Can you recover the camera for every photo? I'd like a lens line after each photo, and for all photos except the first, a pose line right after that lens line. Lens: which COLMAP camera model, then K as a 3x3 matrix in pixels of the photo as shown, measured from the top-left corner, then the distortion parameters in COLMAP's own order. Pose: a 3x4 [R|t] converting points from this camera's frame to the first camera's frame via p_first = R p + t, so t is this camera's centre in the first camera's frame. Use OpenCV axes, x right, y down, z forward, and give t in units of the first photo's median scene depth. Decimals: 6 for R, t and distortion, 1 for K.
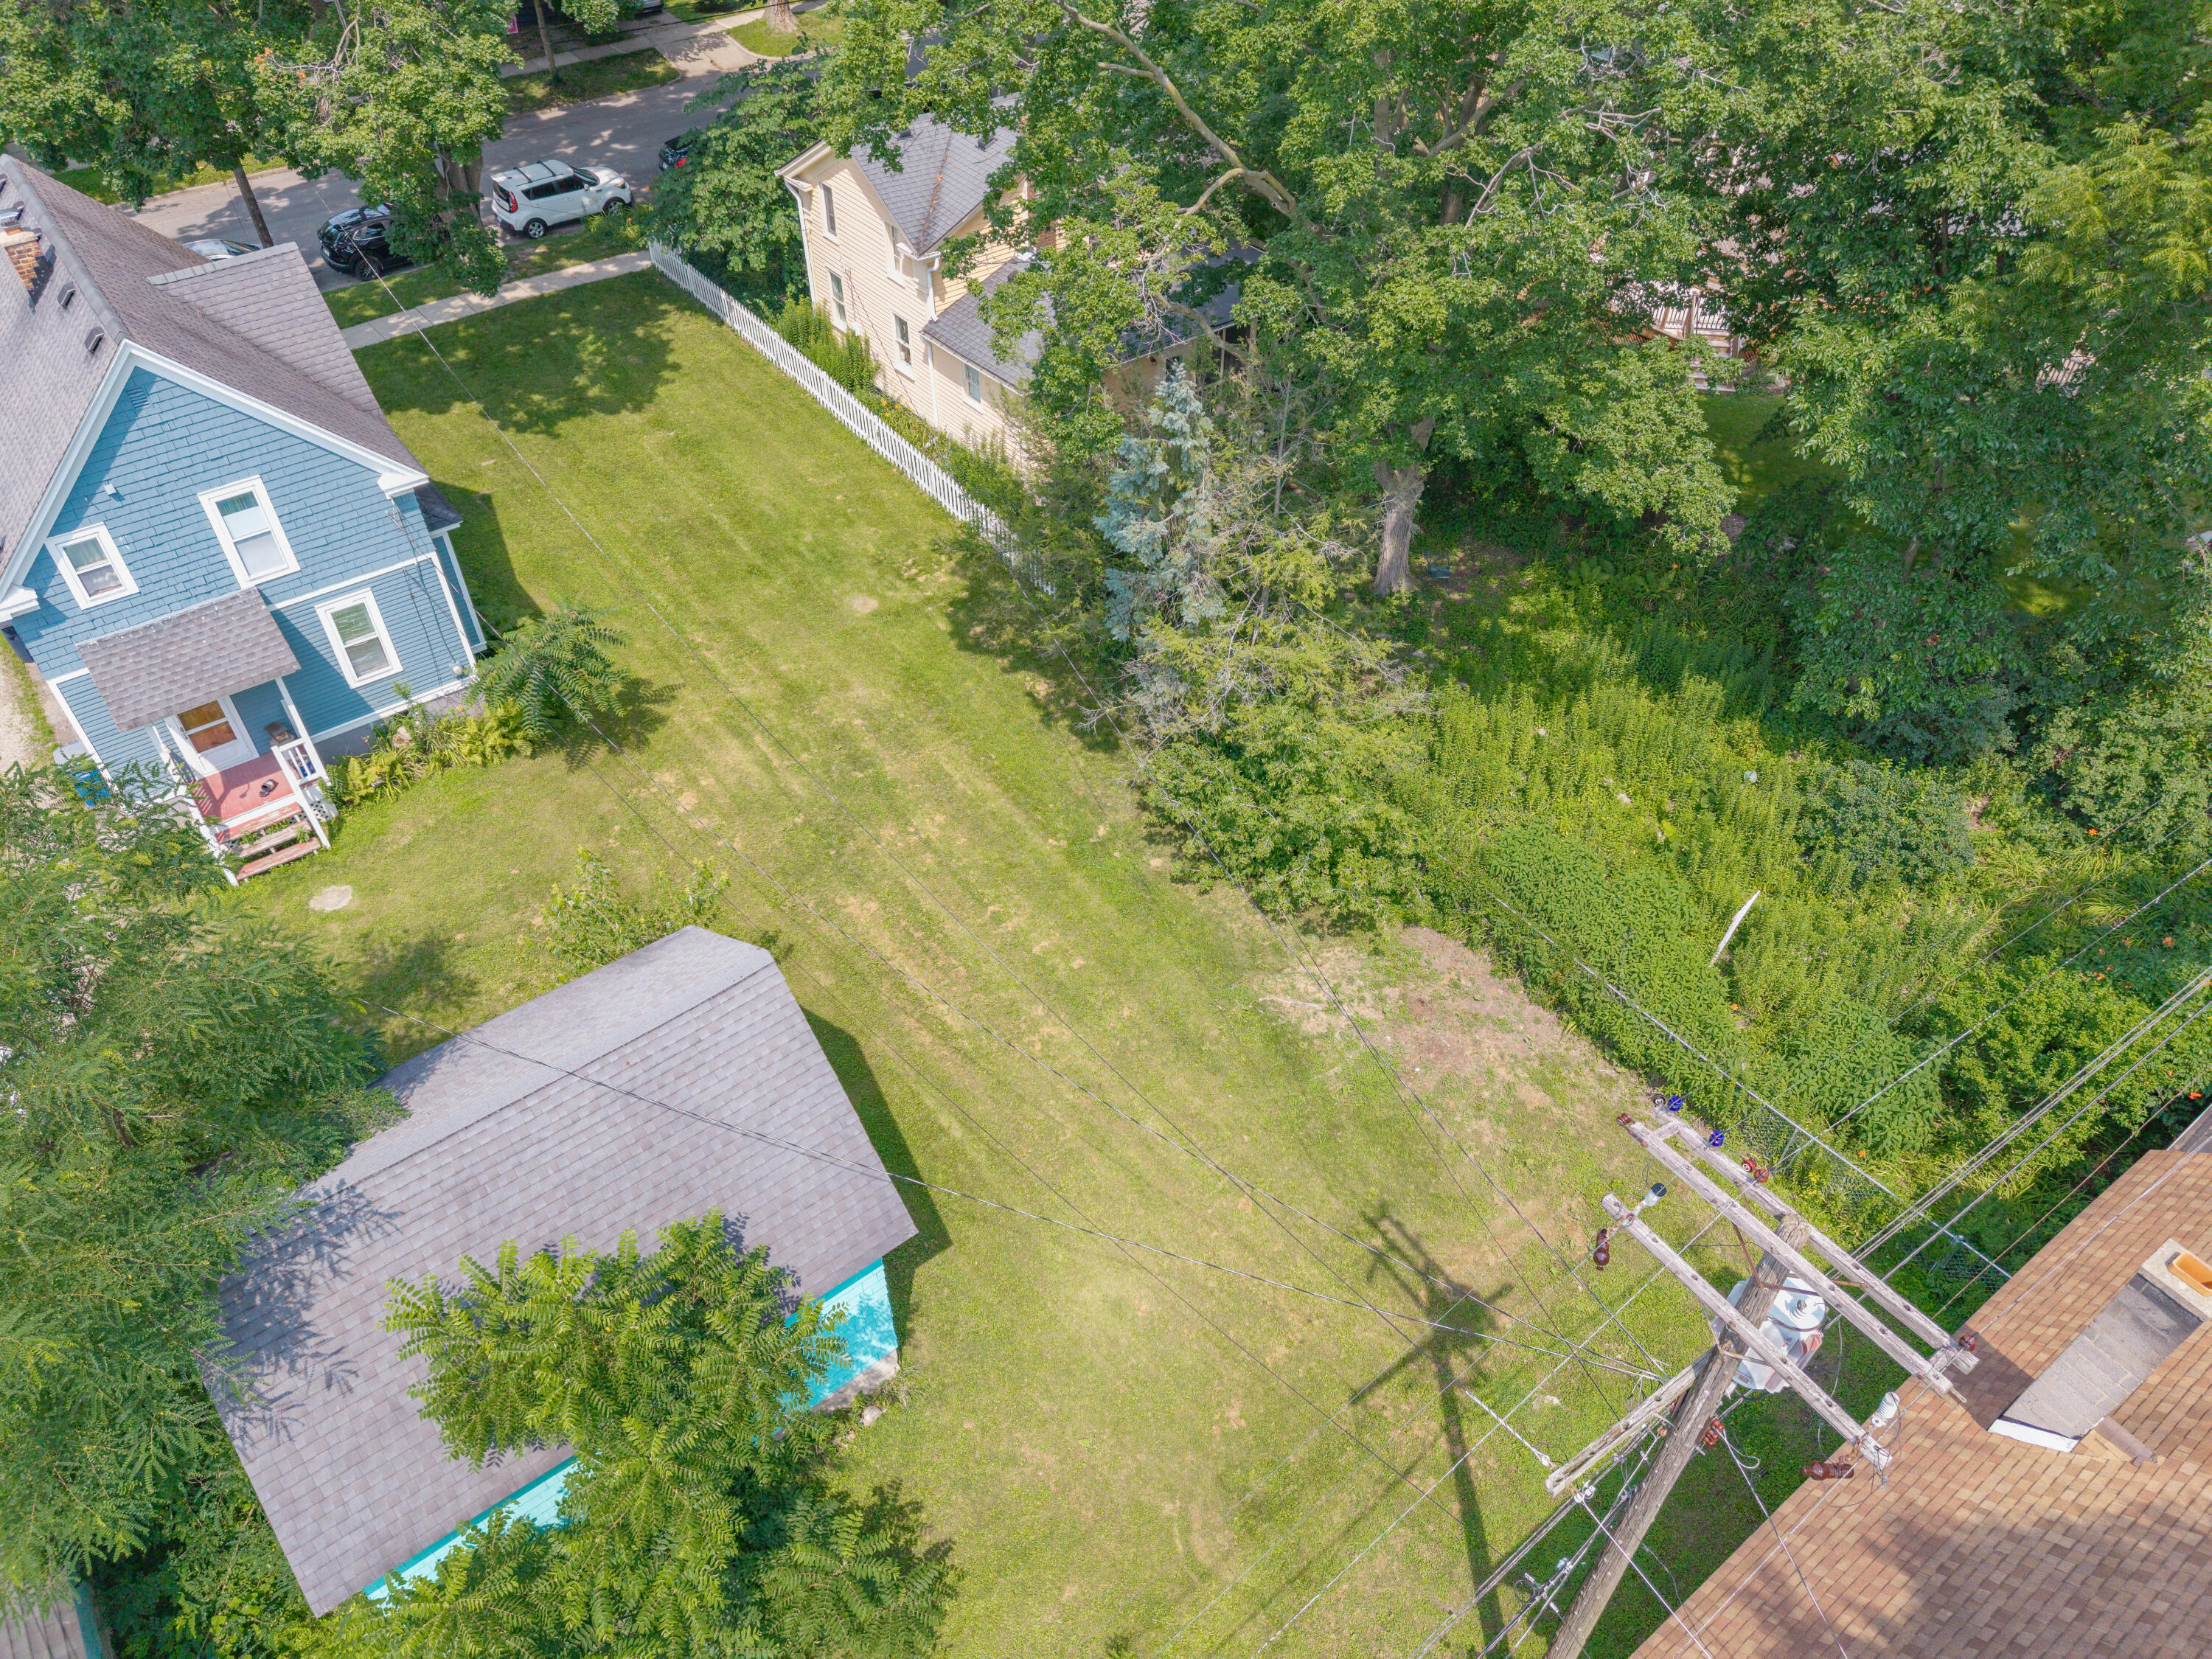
lens RADIAL K [[1484.8, 0, 1112.3], [0, 1484.8, 837.6], [0, 0, 1]] dist [-0.001834, 0.000161]
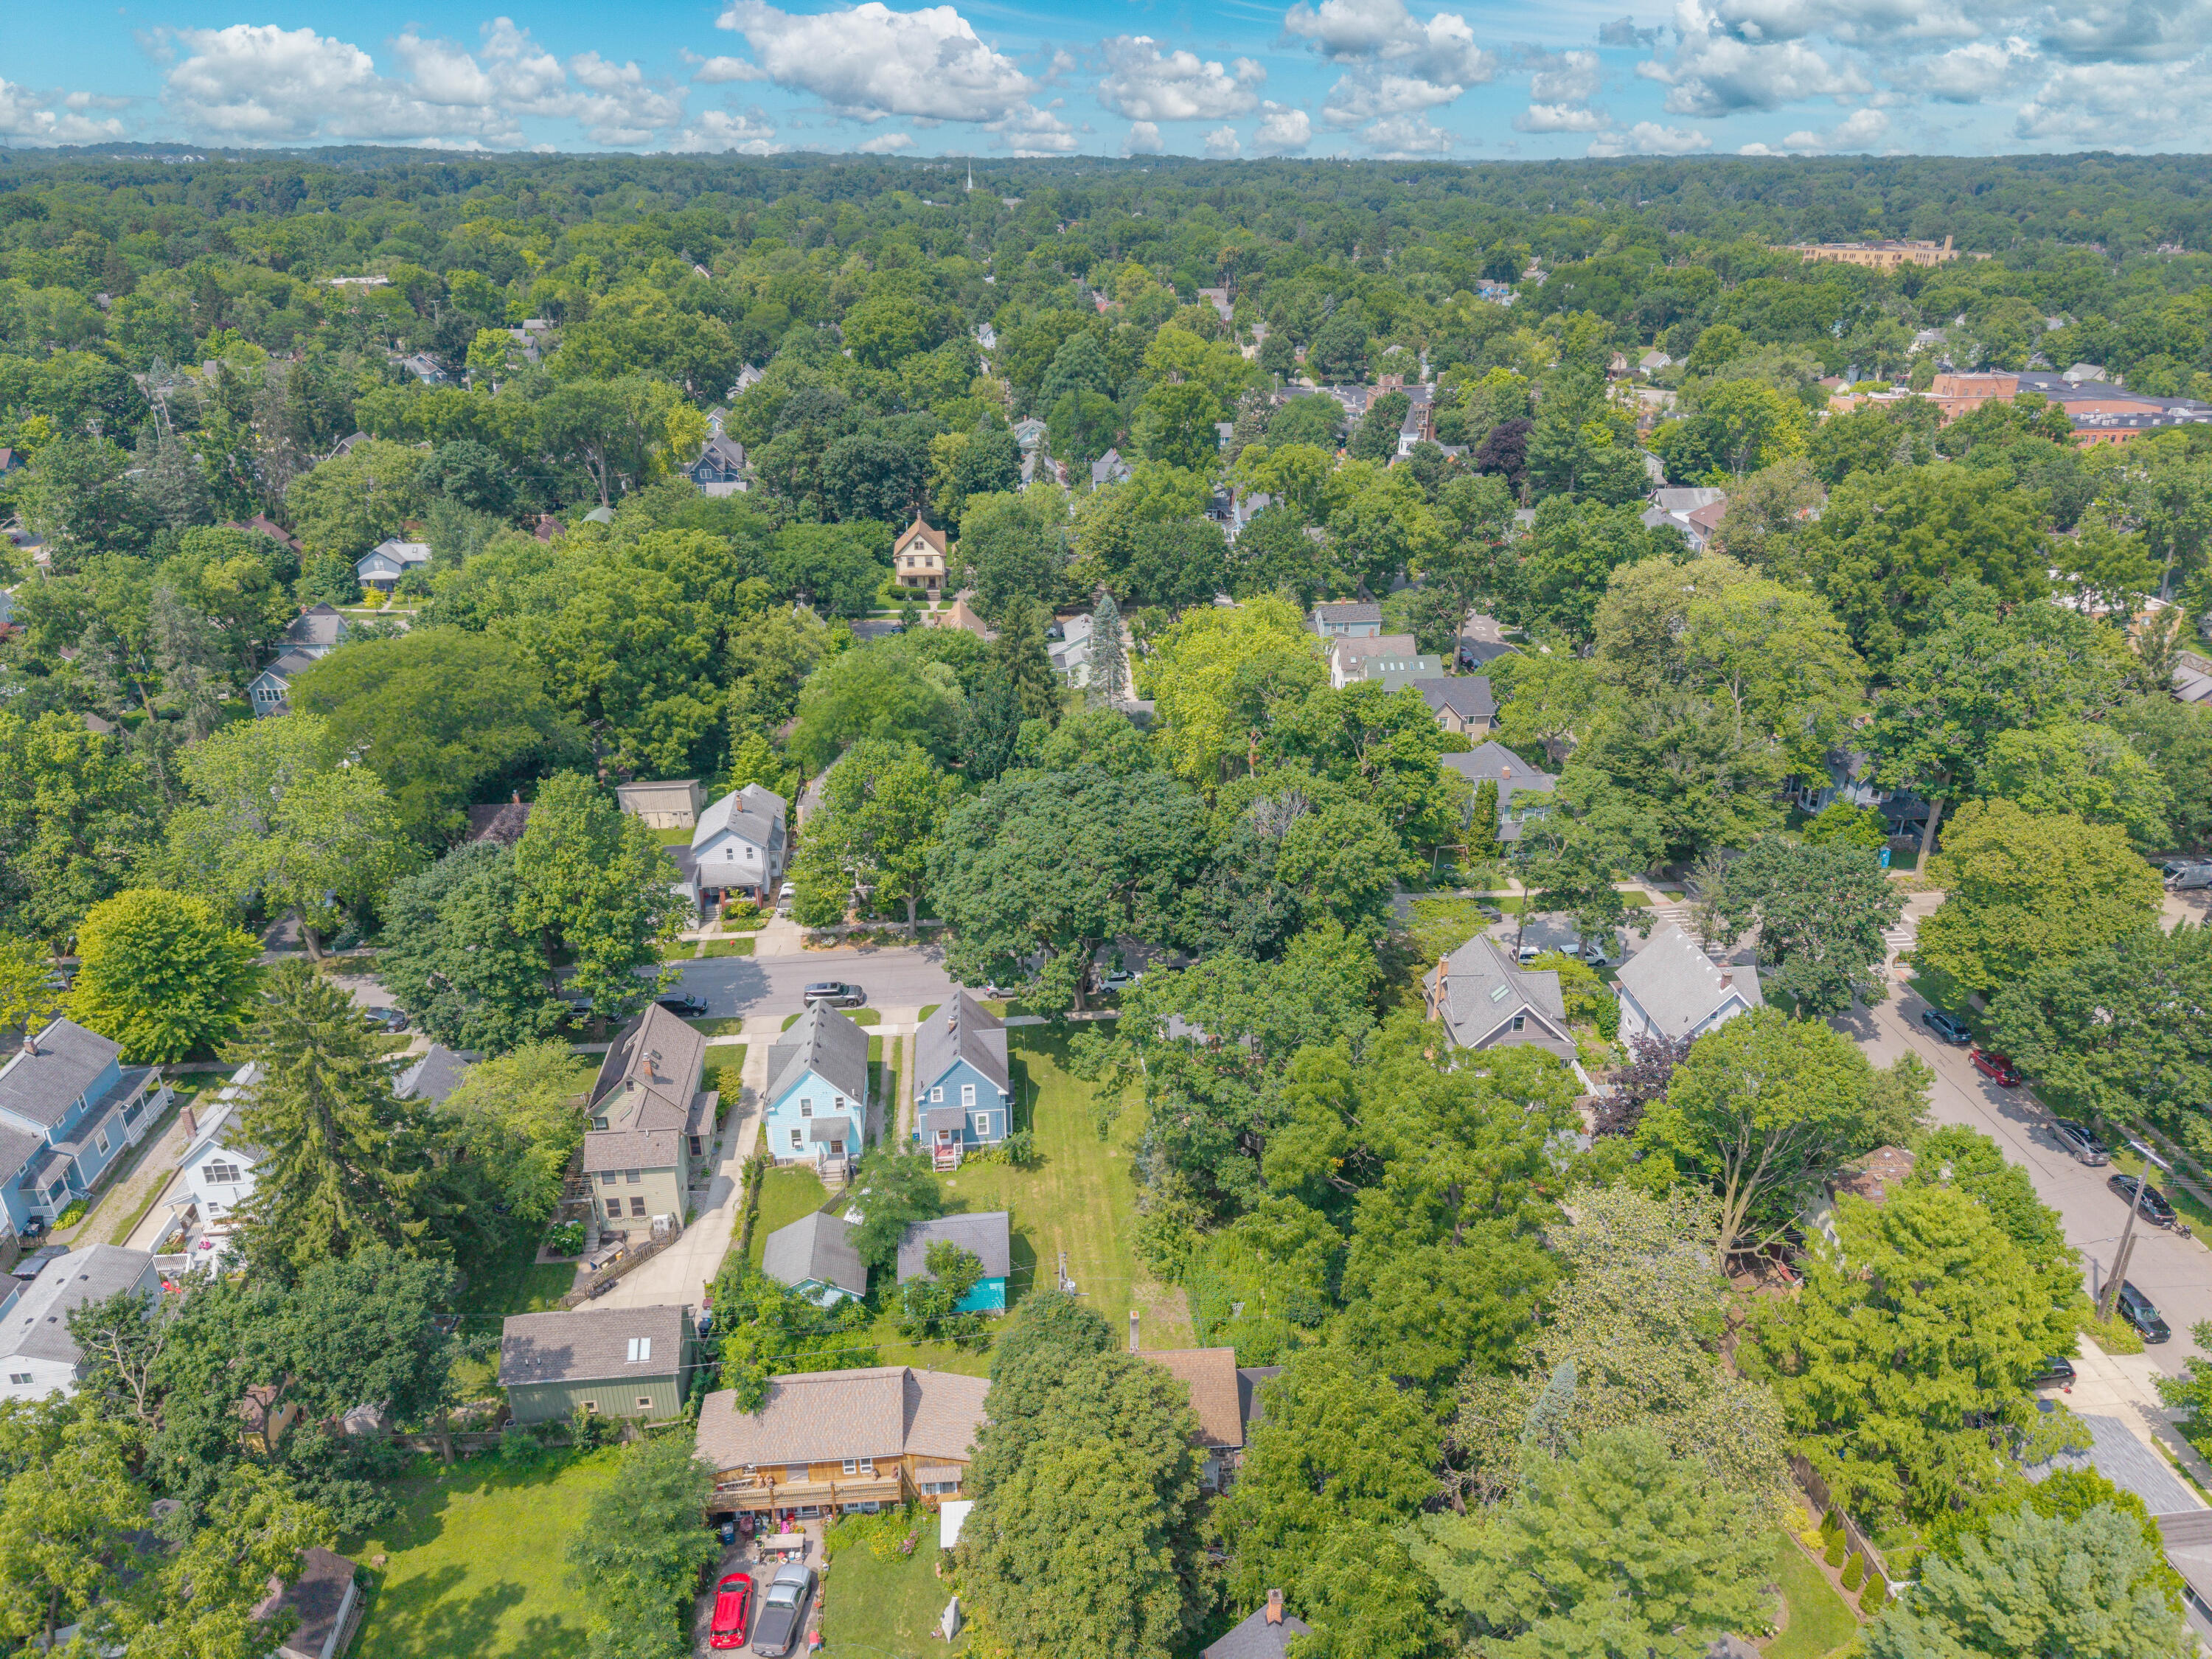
lens RADIAL K [[1469.6, 0, 1115.5], [0, 1469.6, 827.6], [0, 0, 1]] dist [0.114723, -0.181797]
pose [[0.848760, 0.209782, -0.485384, 1.658469], [-0.359584, 0.902003, -0.238937, -0.031015], [0.387693, 0.377336, 0.841018, -2.669005]]
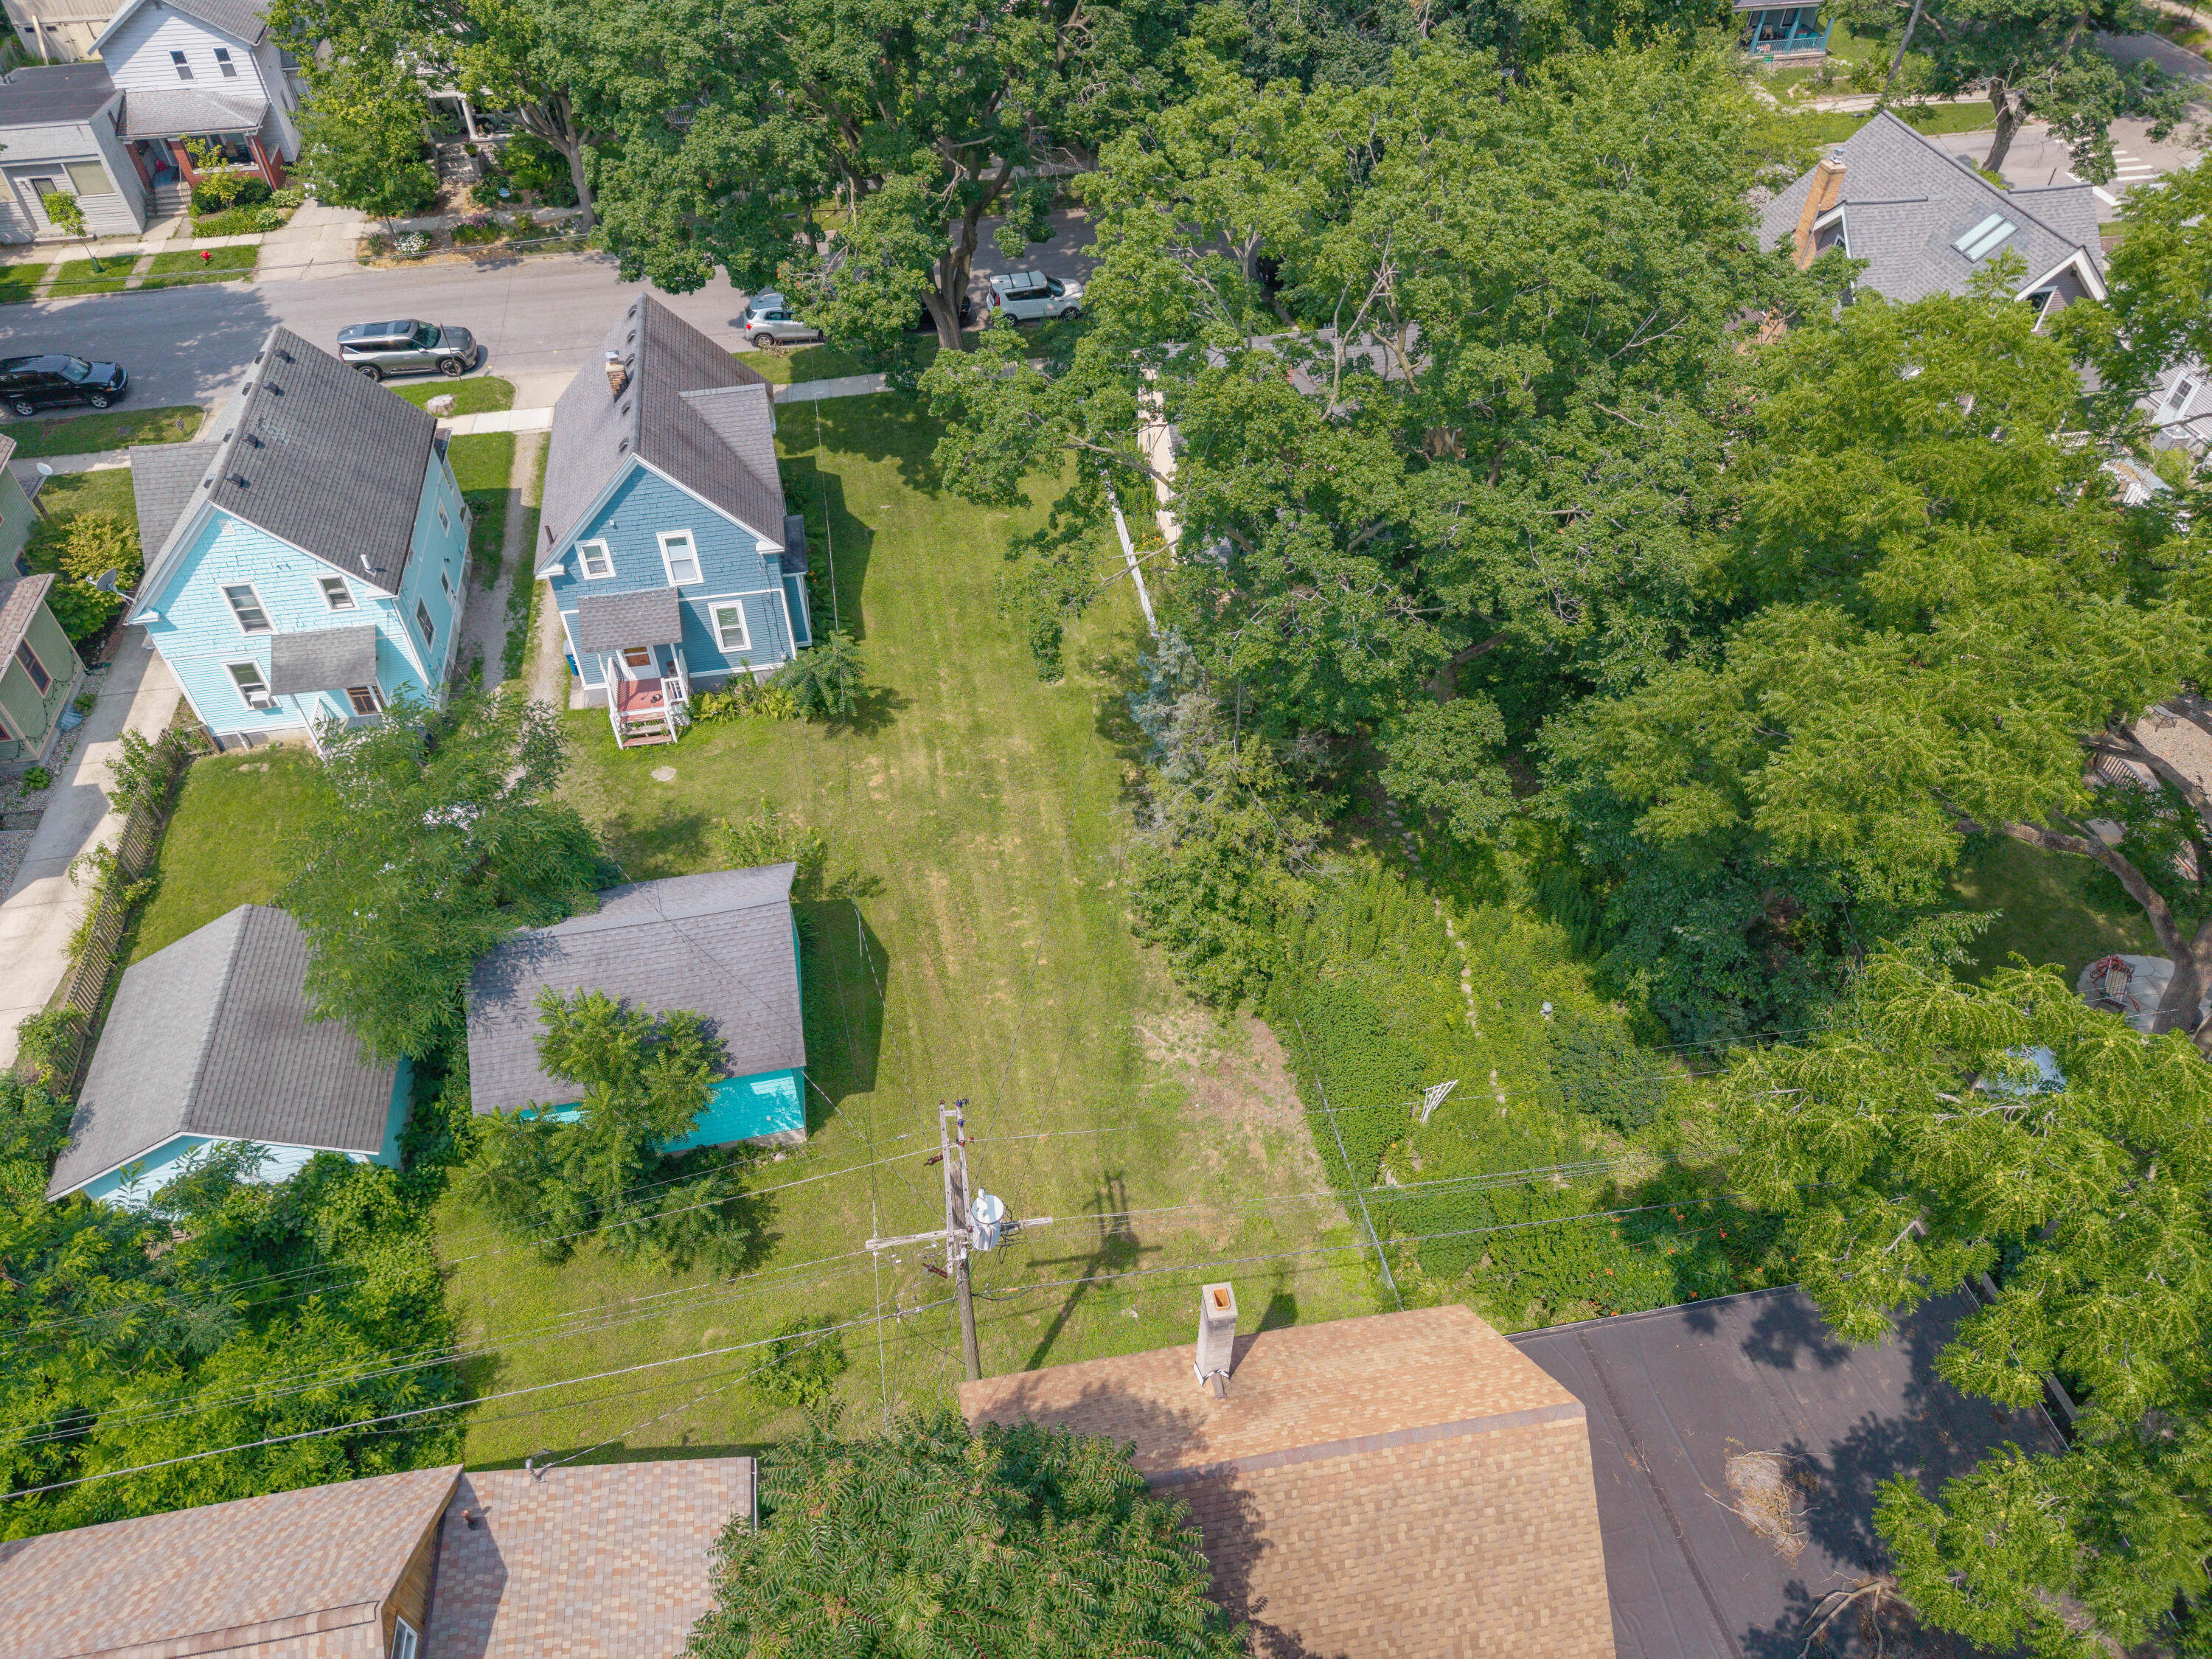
lens RADIAL K [[1484.7, 0, 1107.4], [0, 1484.7, 837.0], [0, 0, 1]] dist [0.038439, -0.046761]
pose [[0.892629, 0.320369, -0.317138, 0.483000], [-0.309127, 0.947066, 0.086635, -0.192021], [0.328106, 0.020703, 0.944414, -0.434401]]
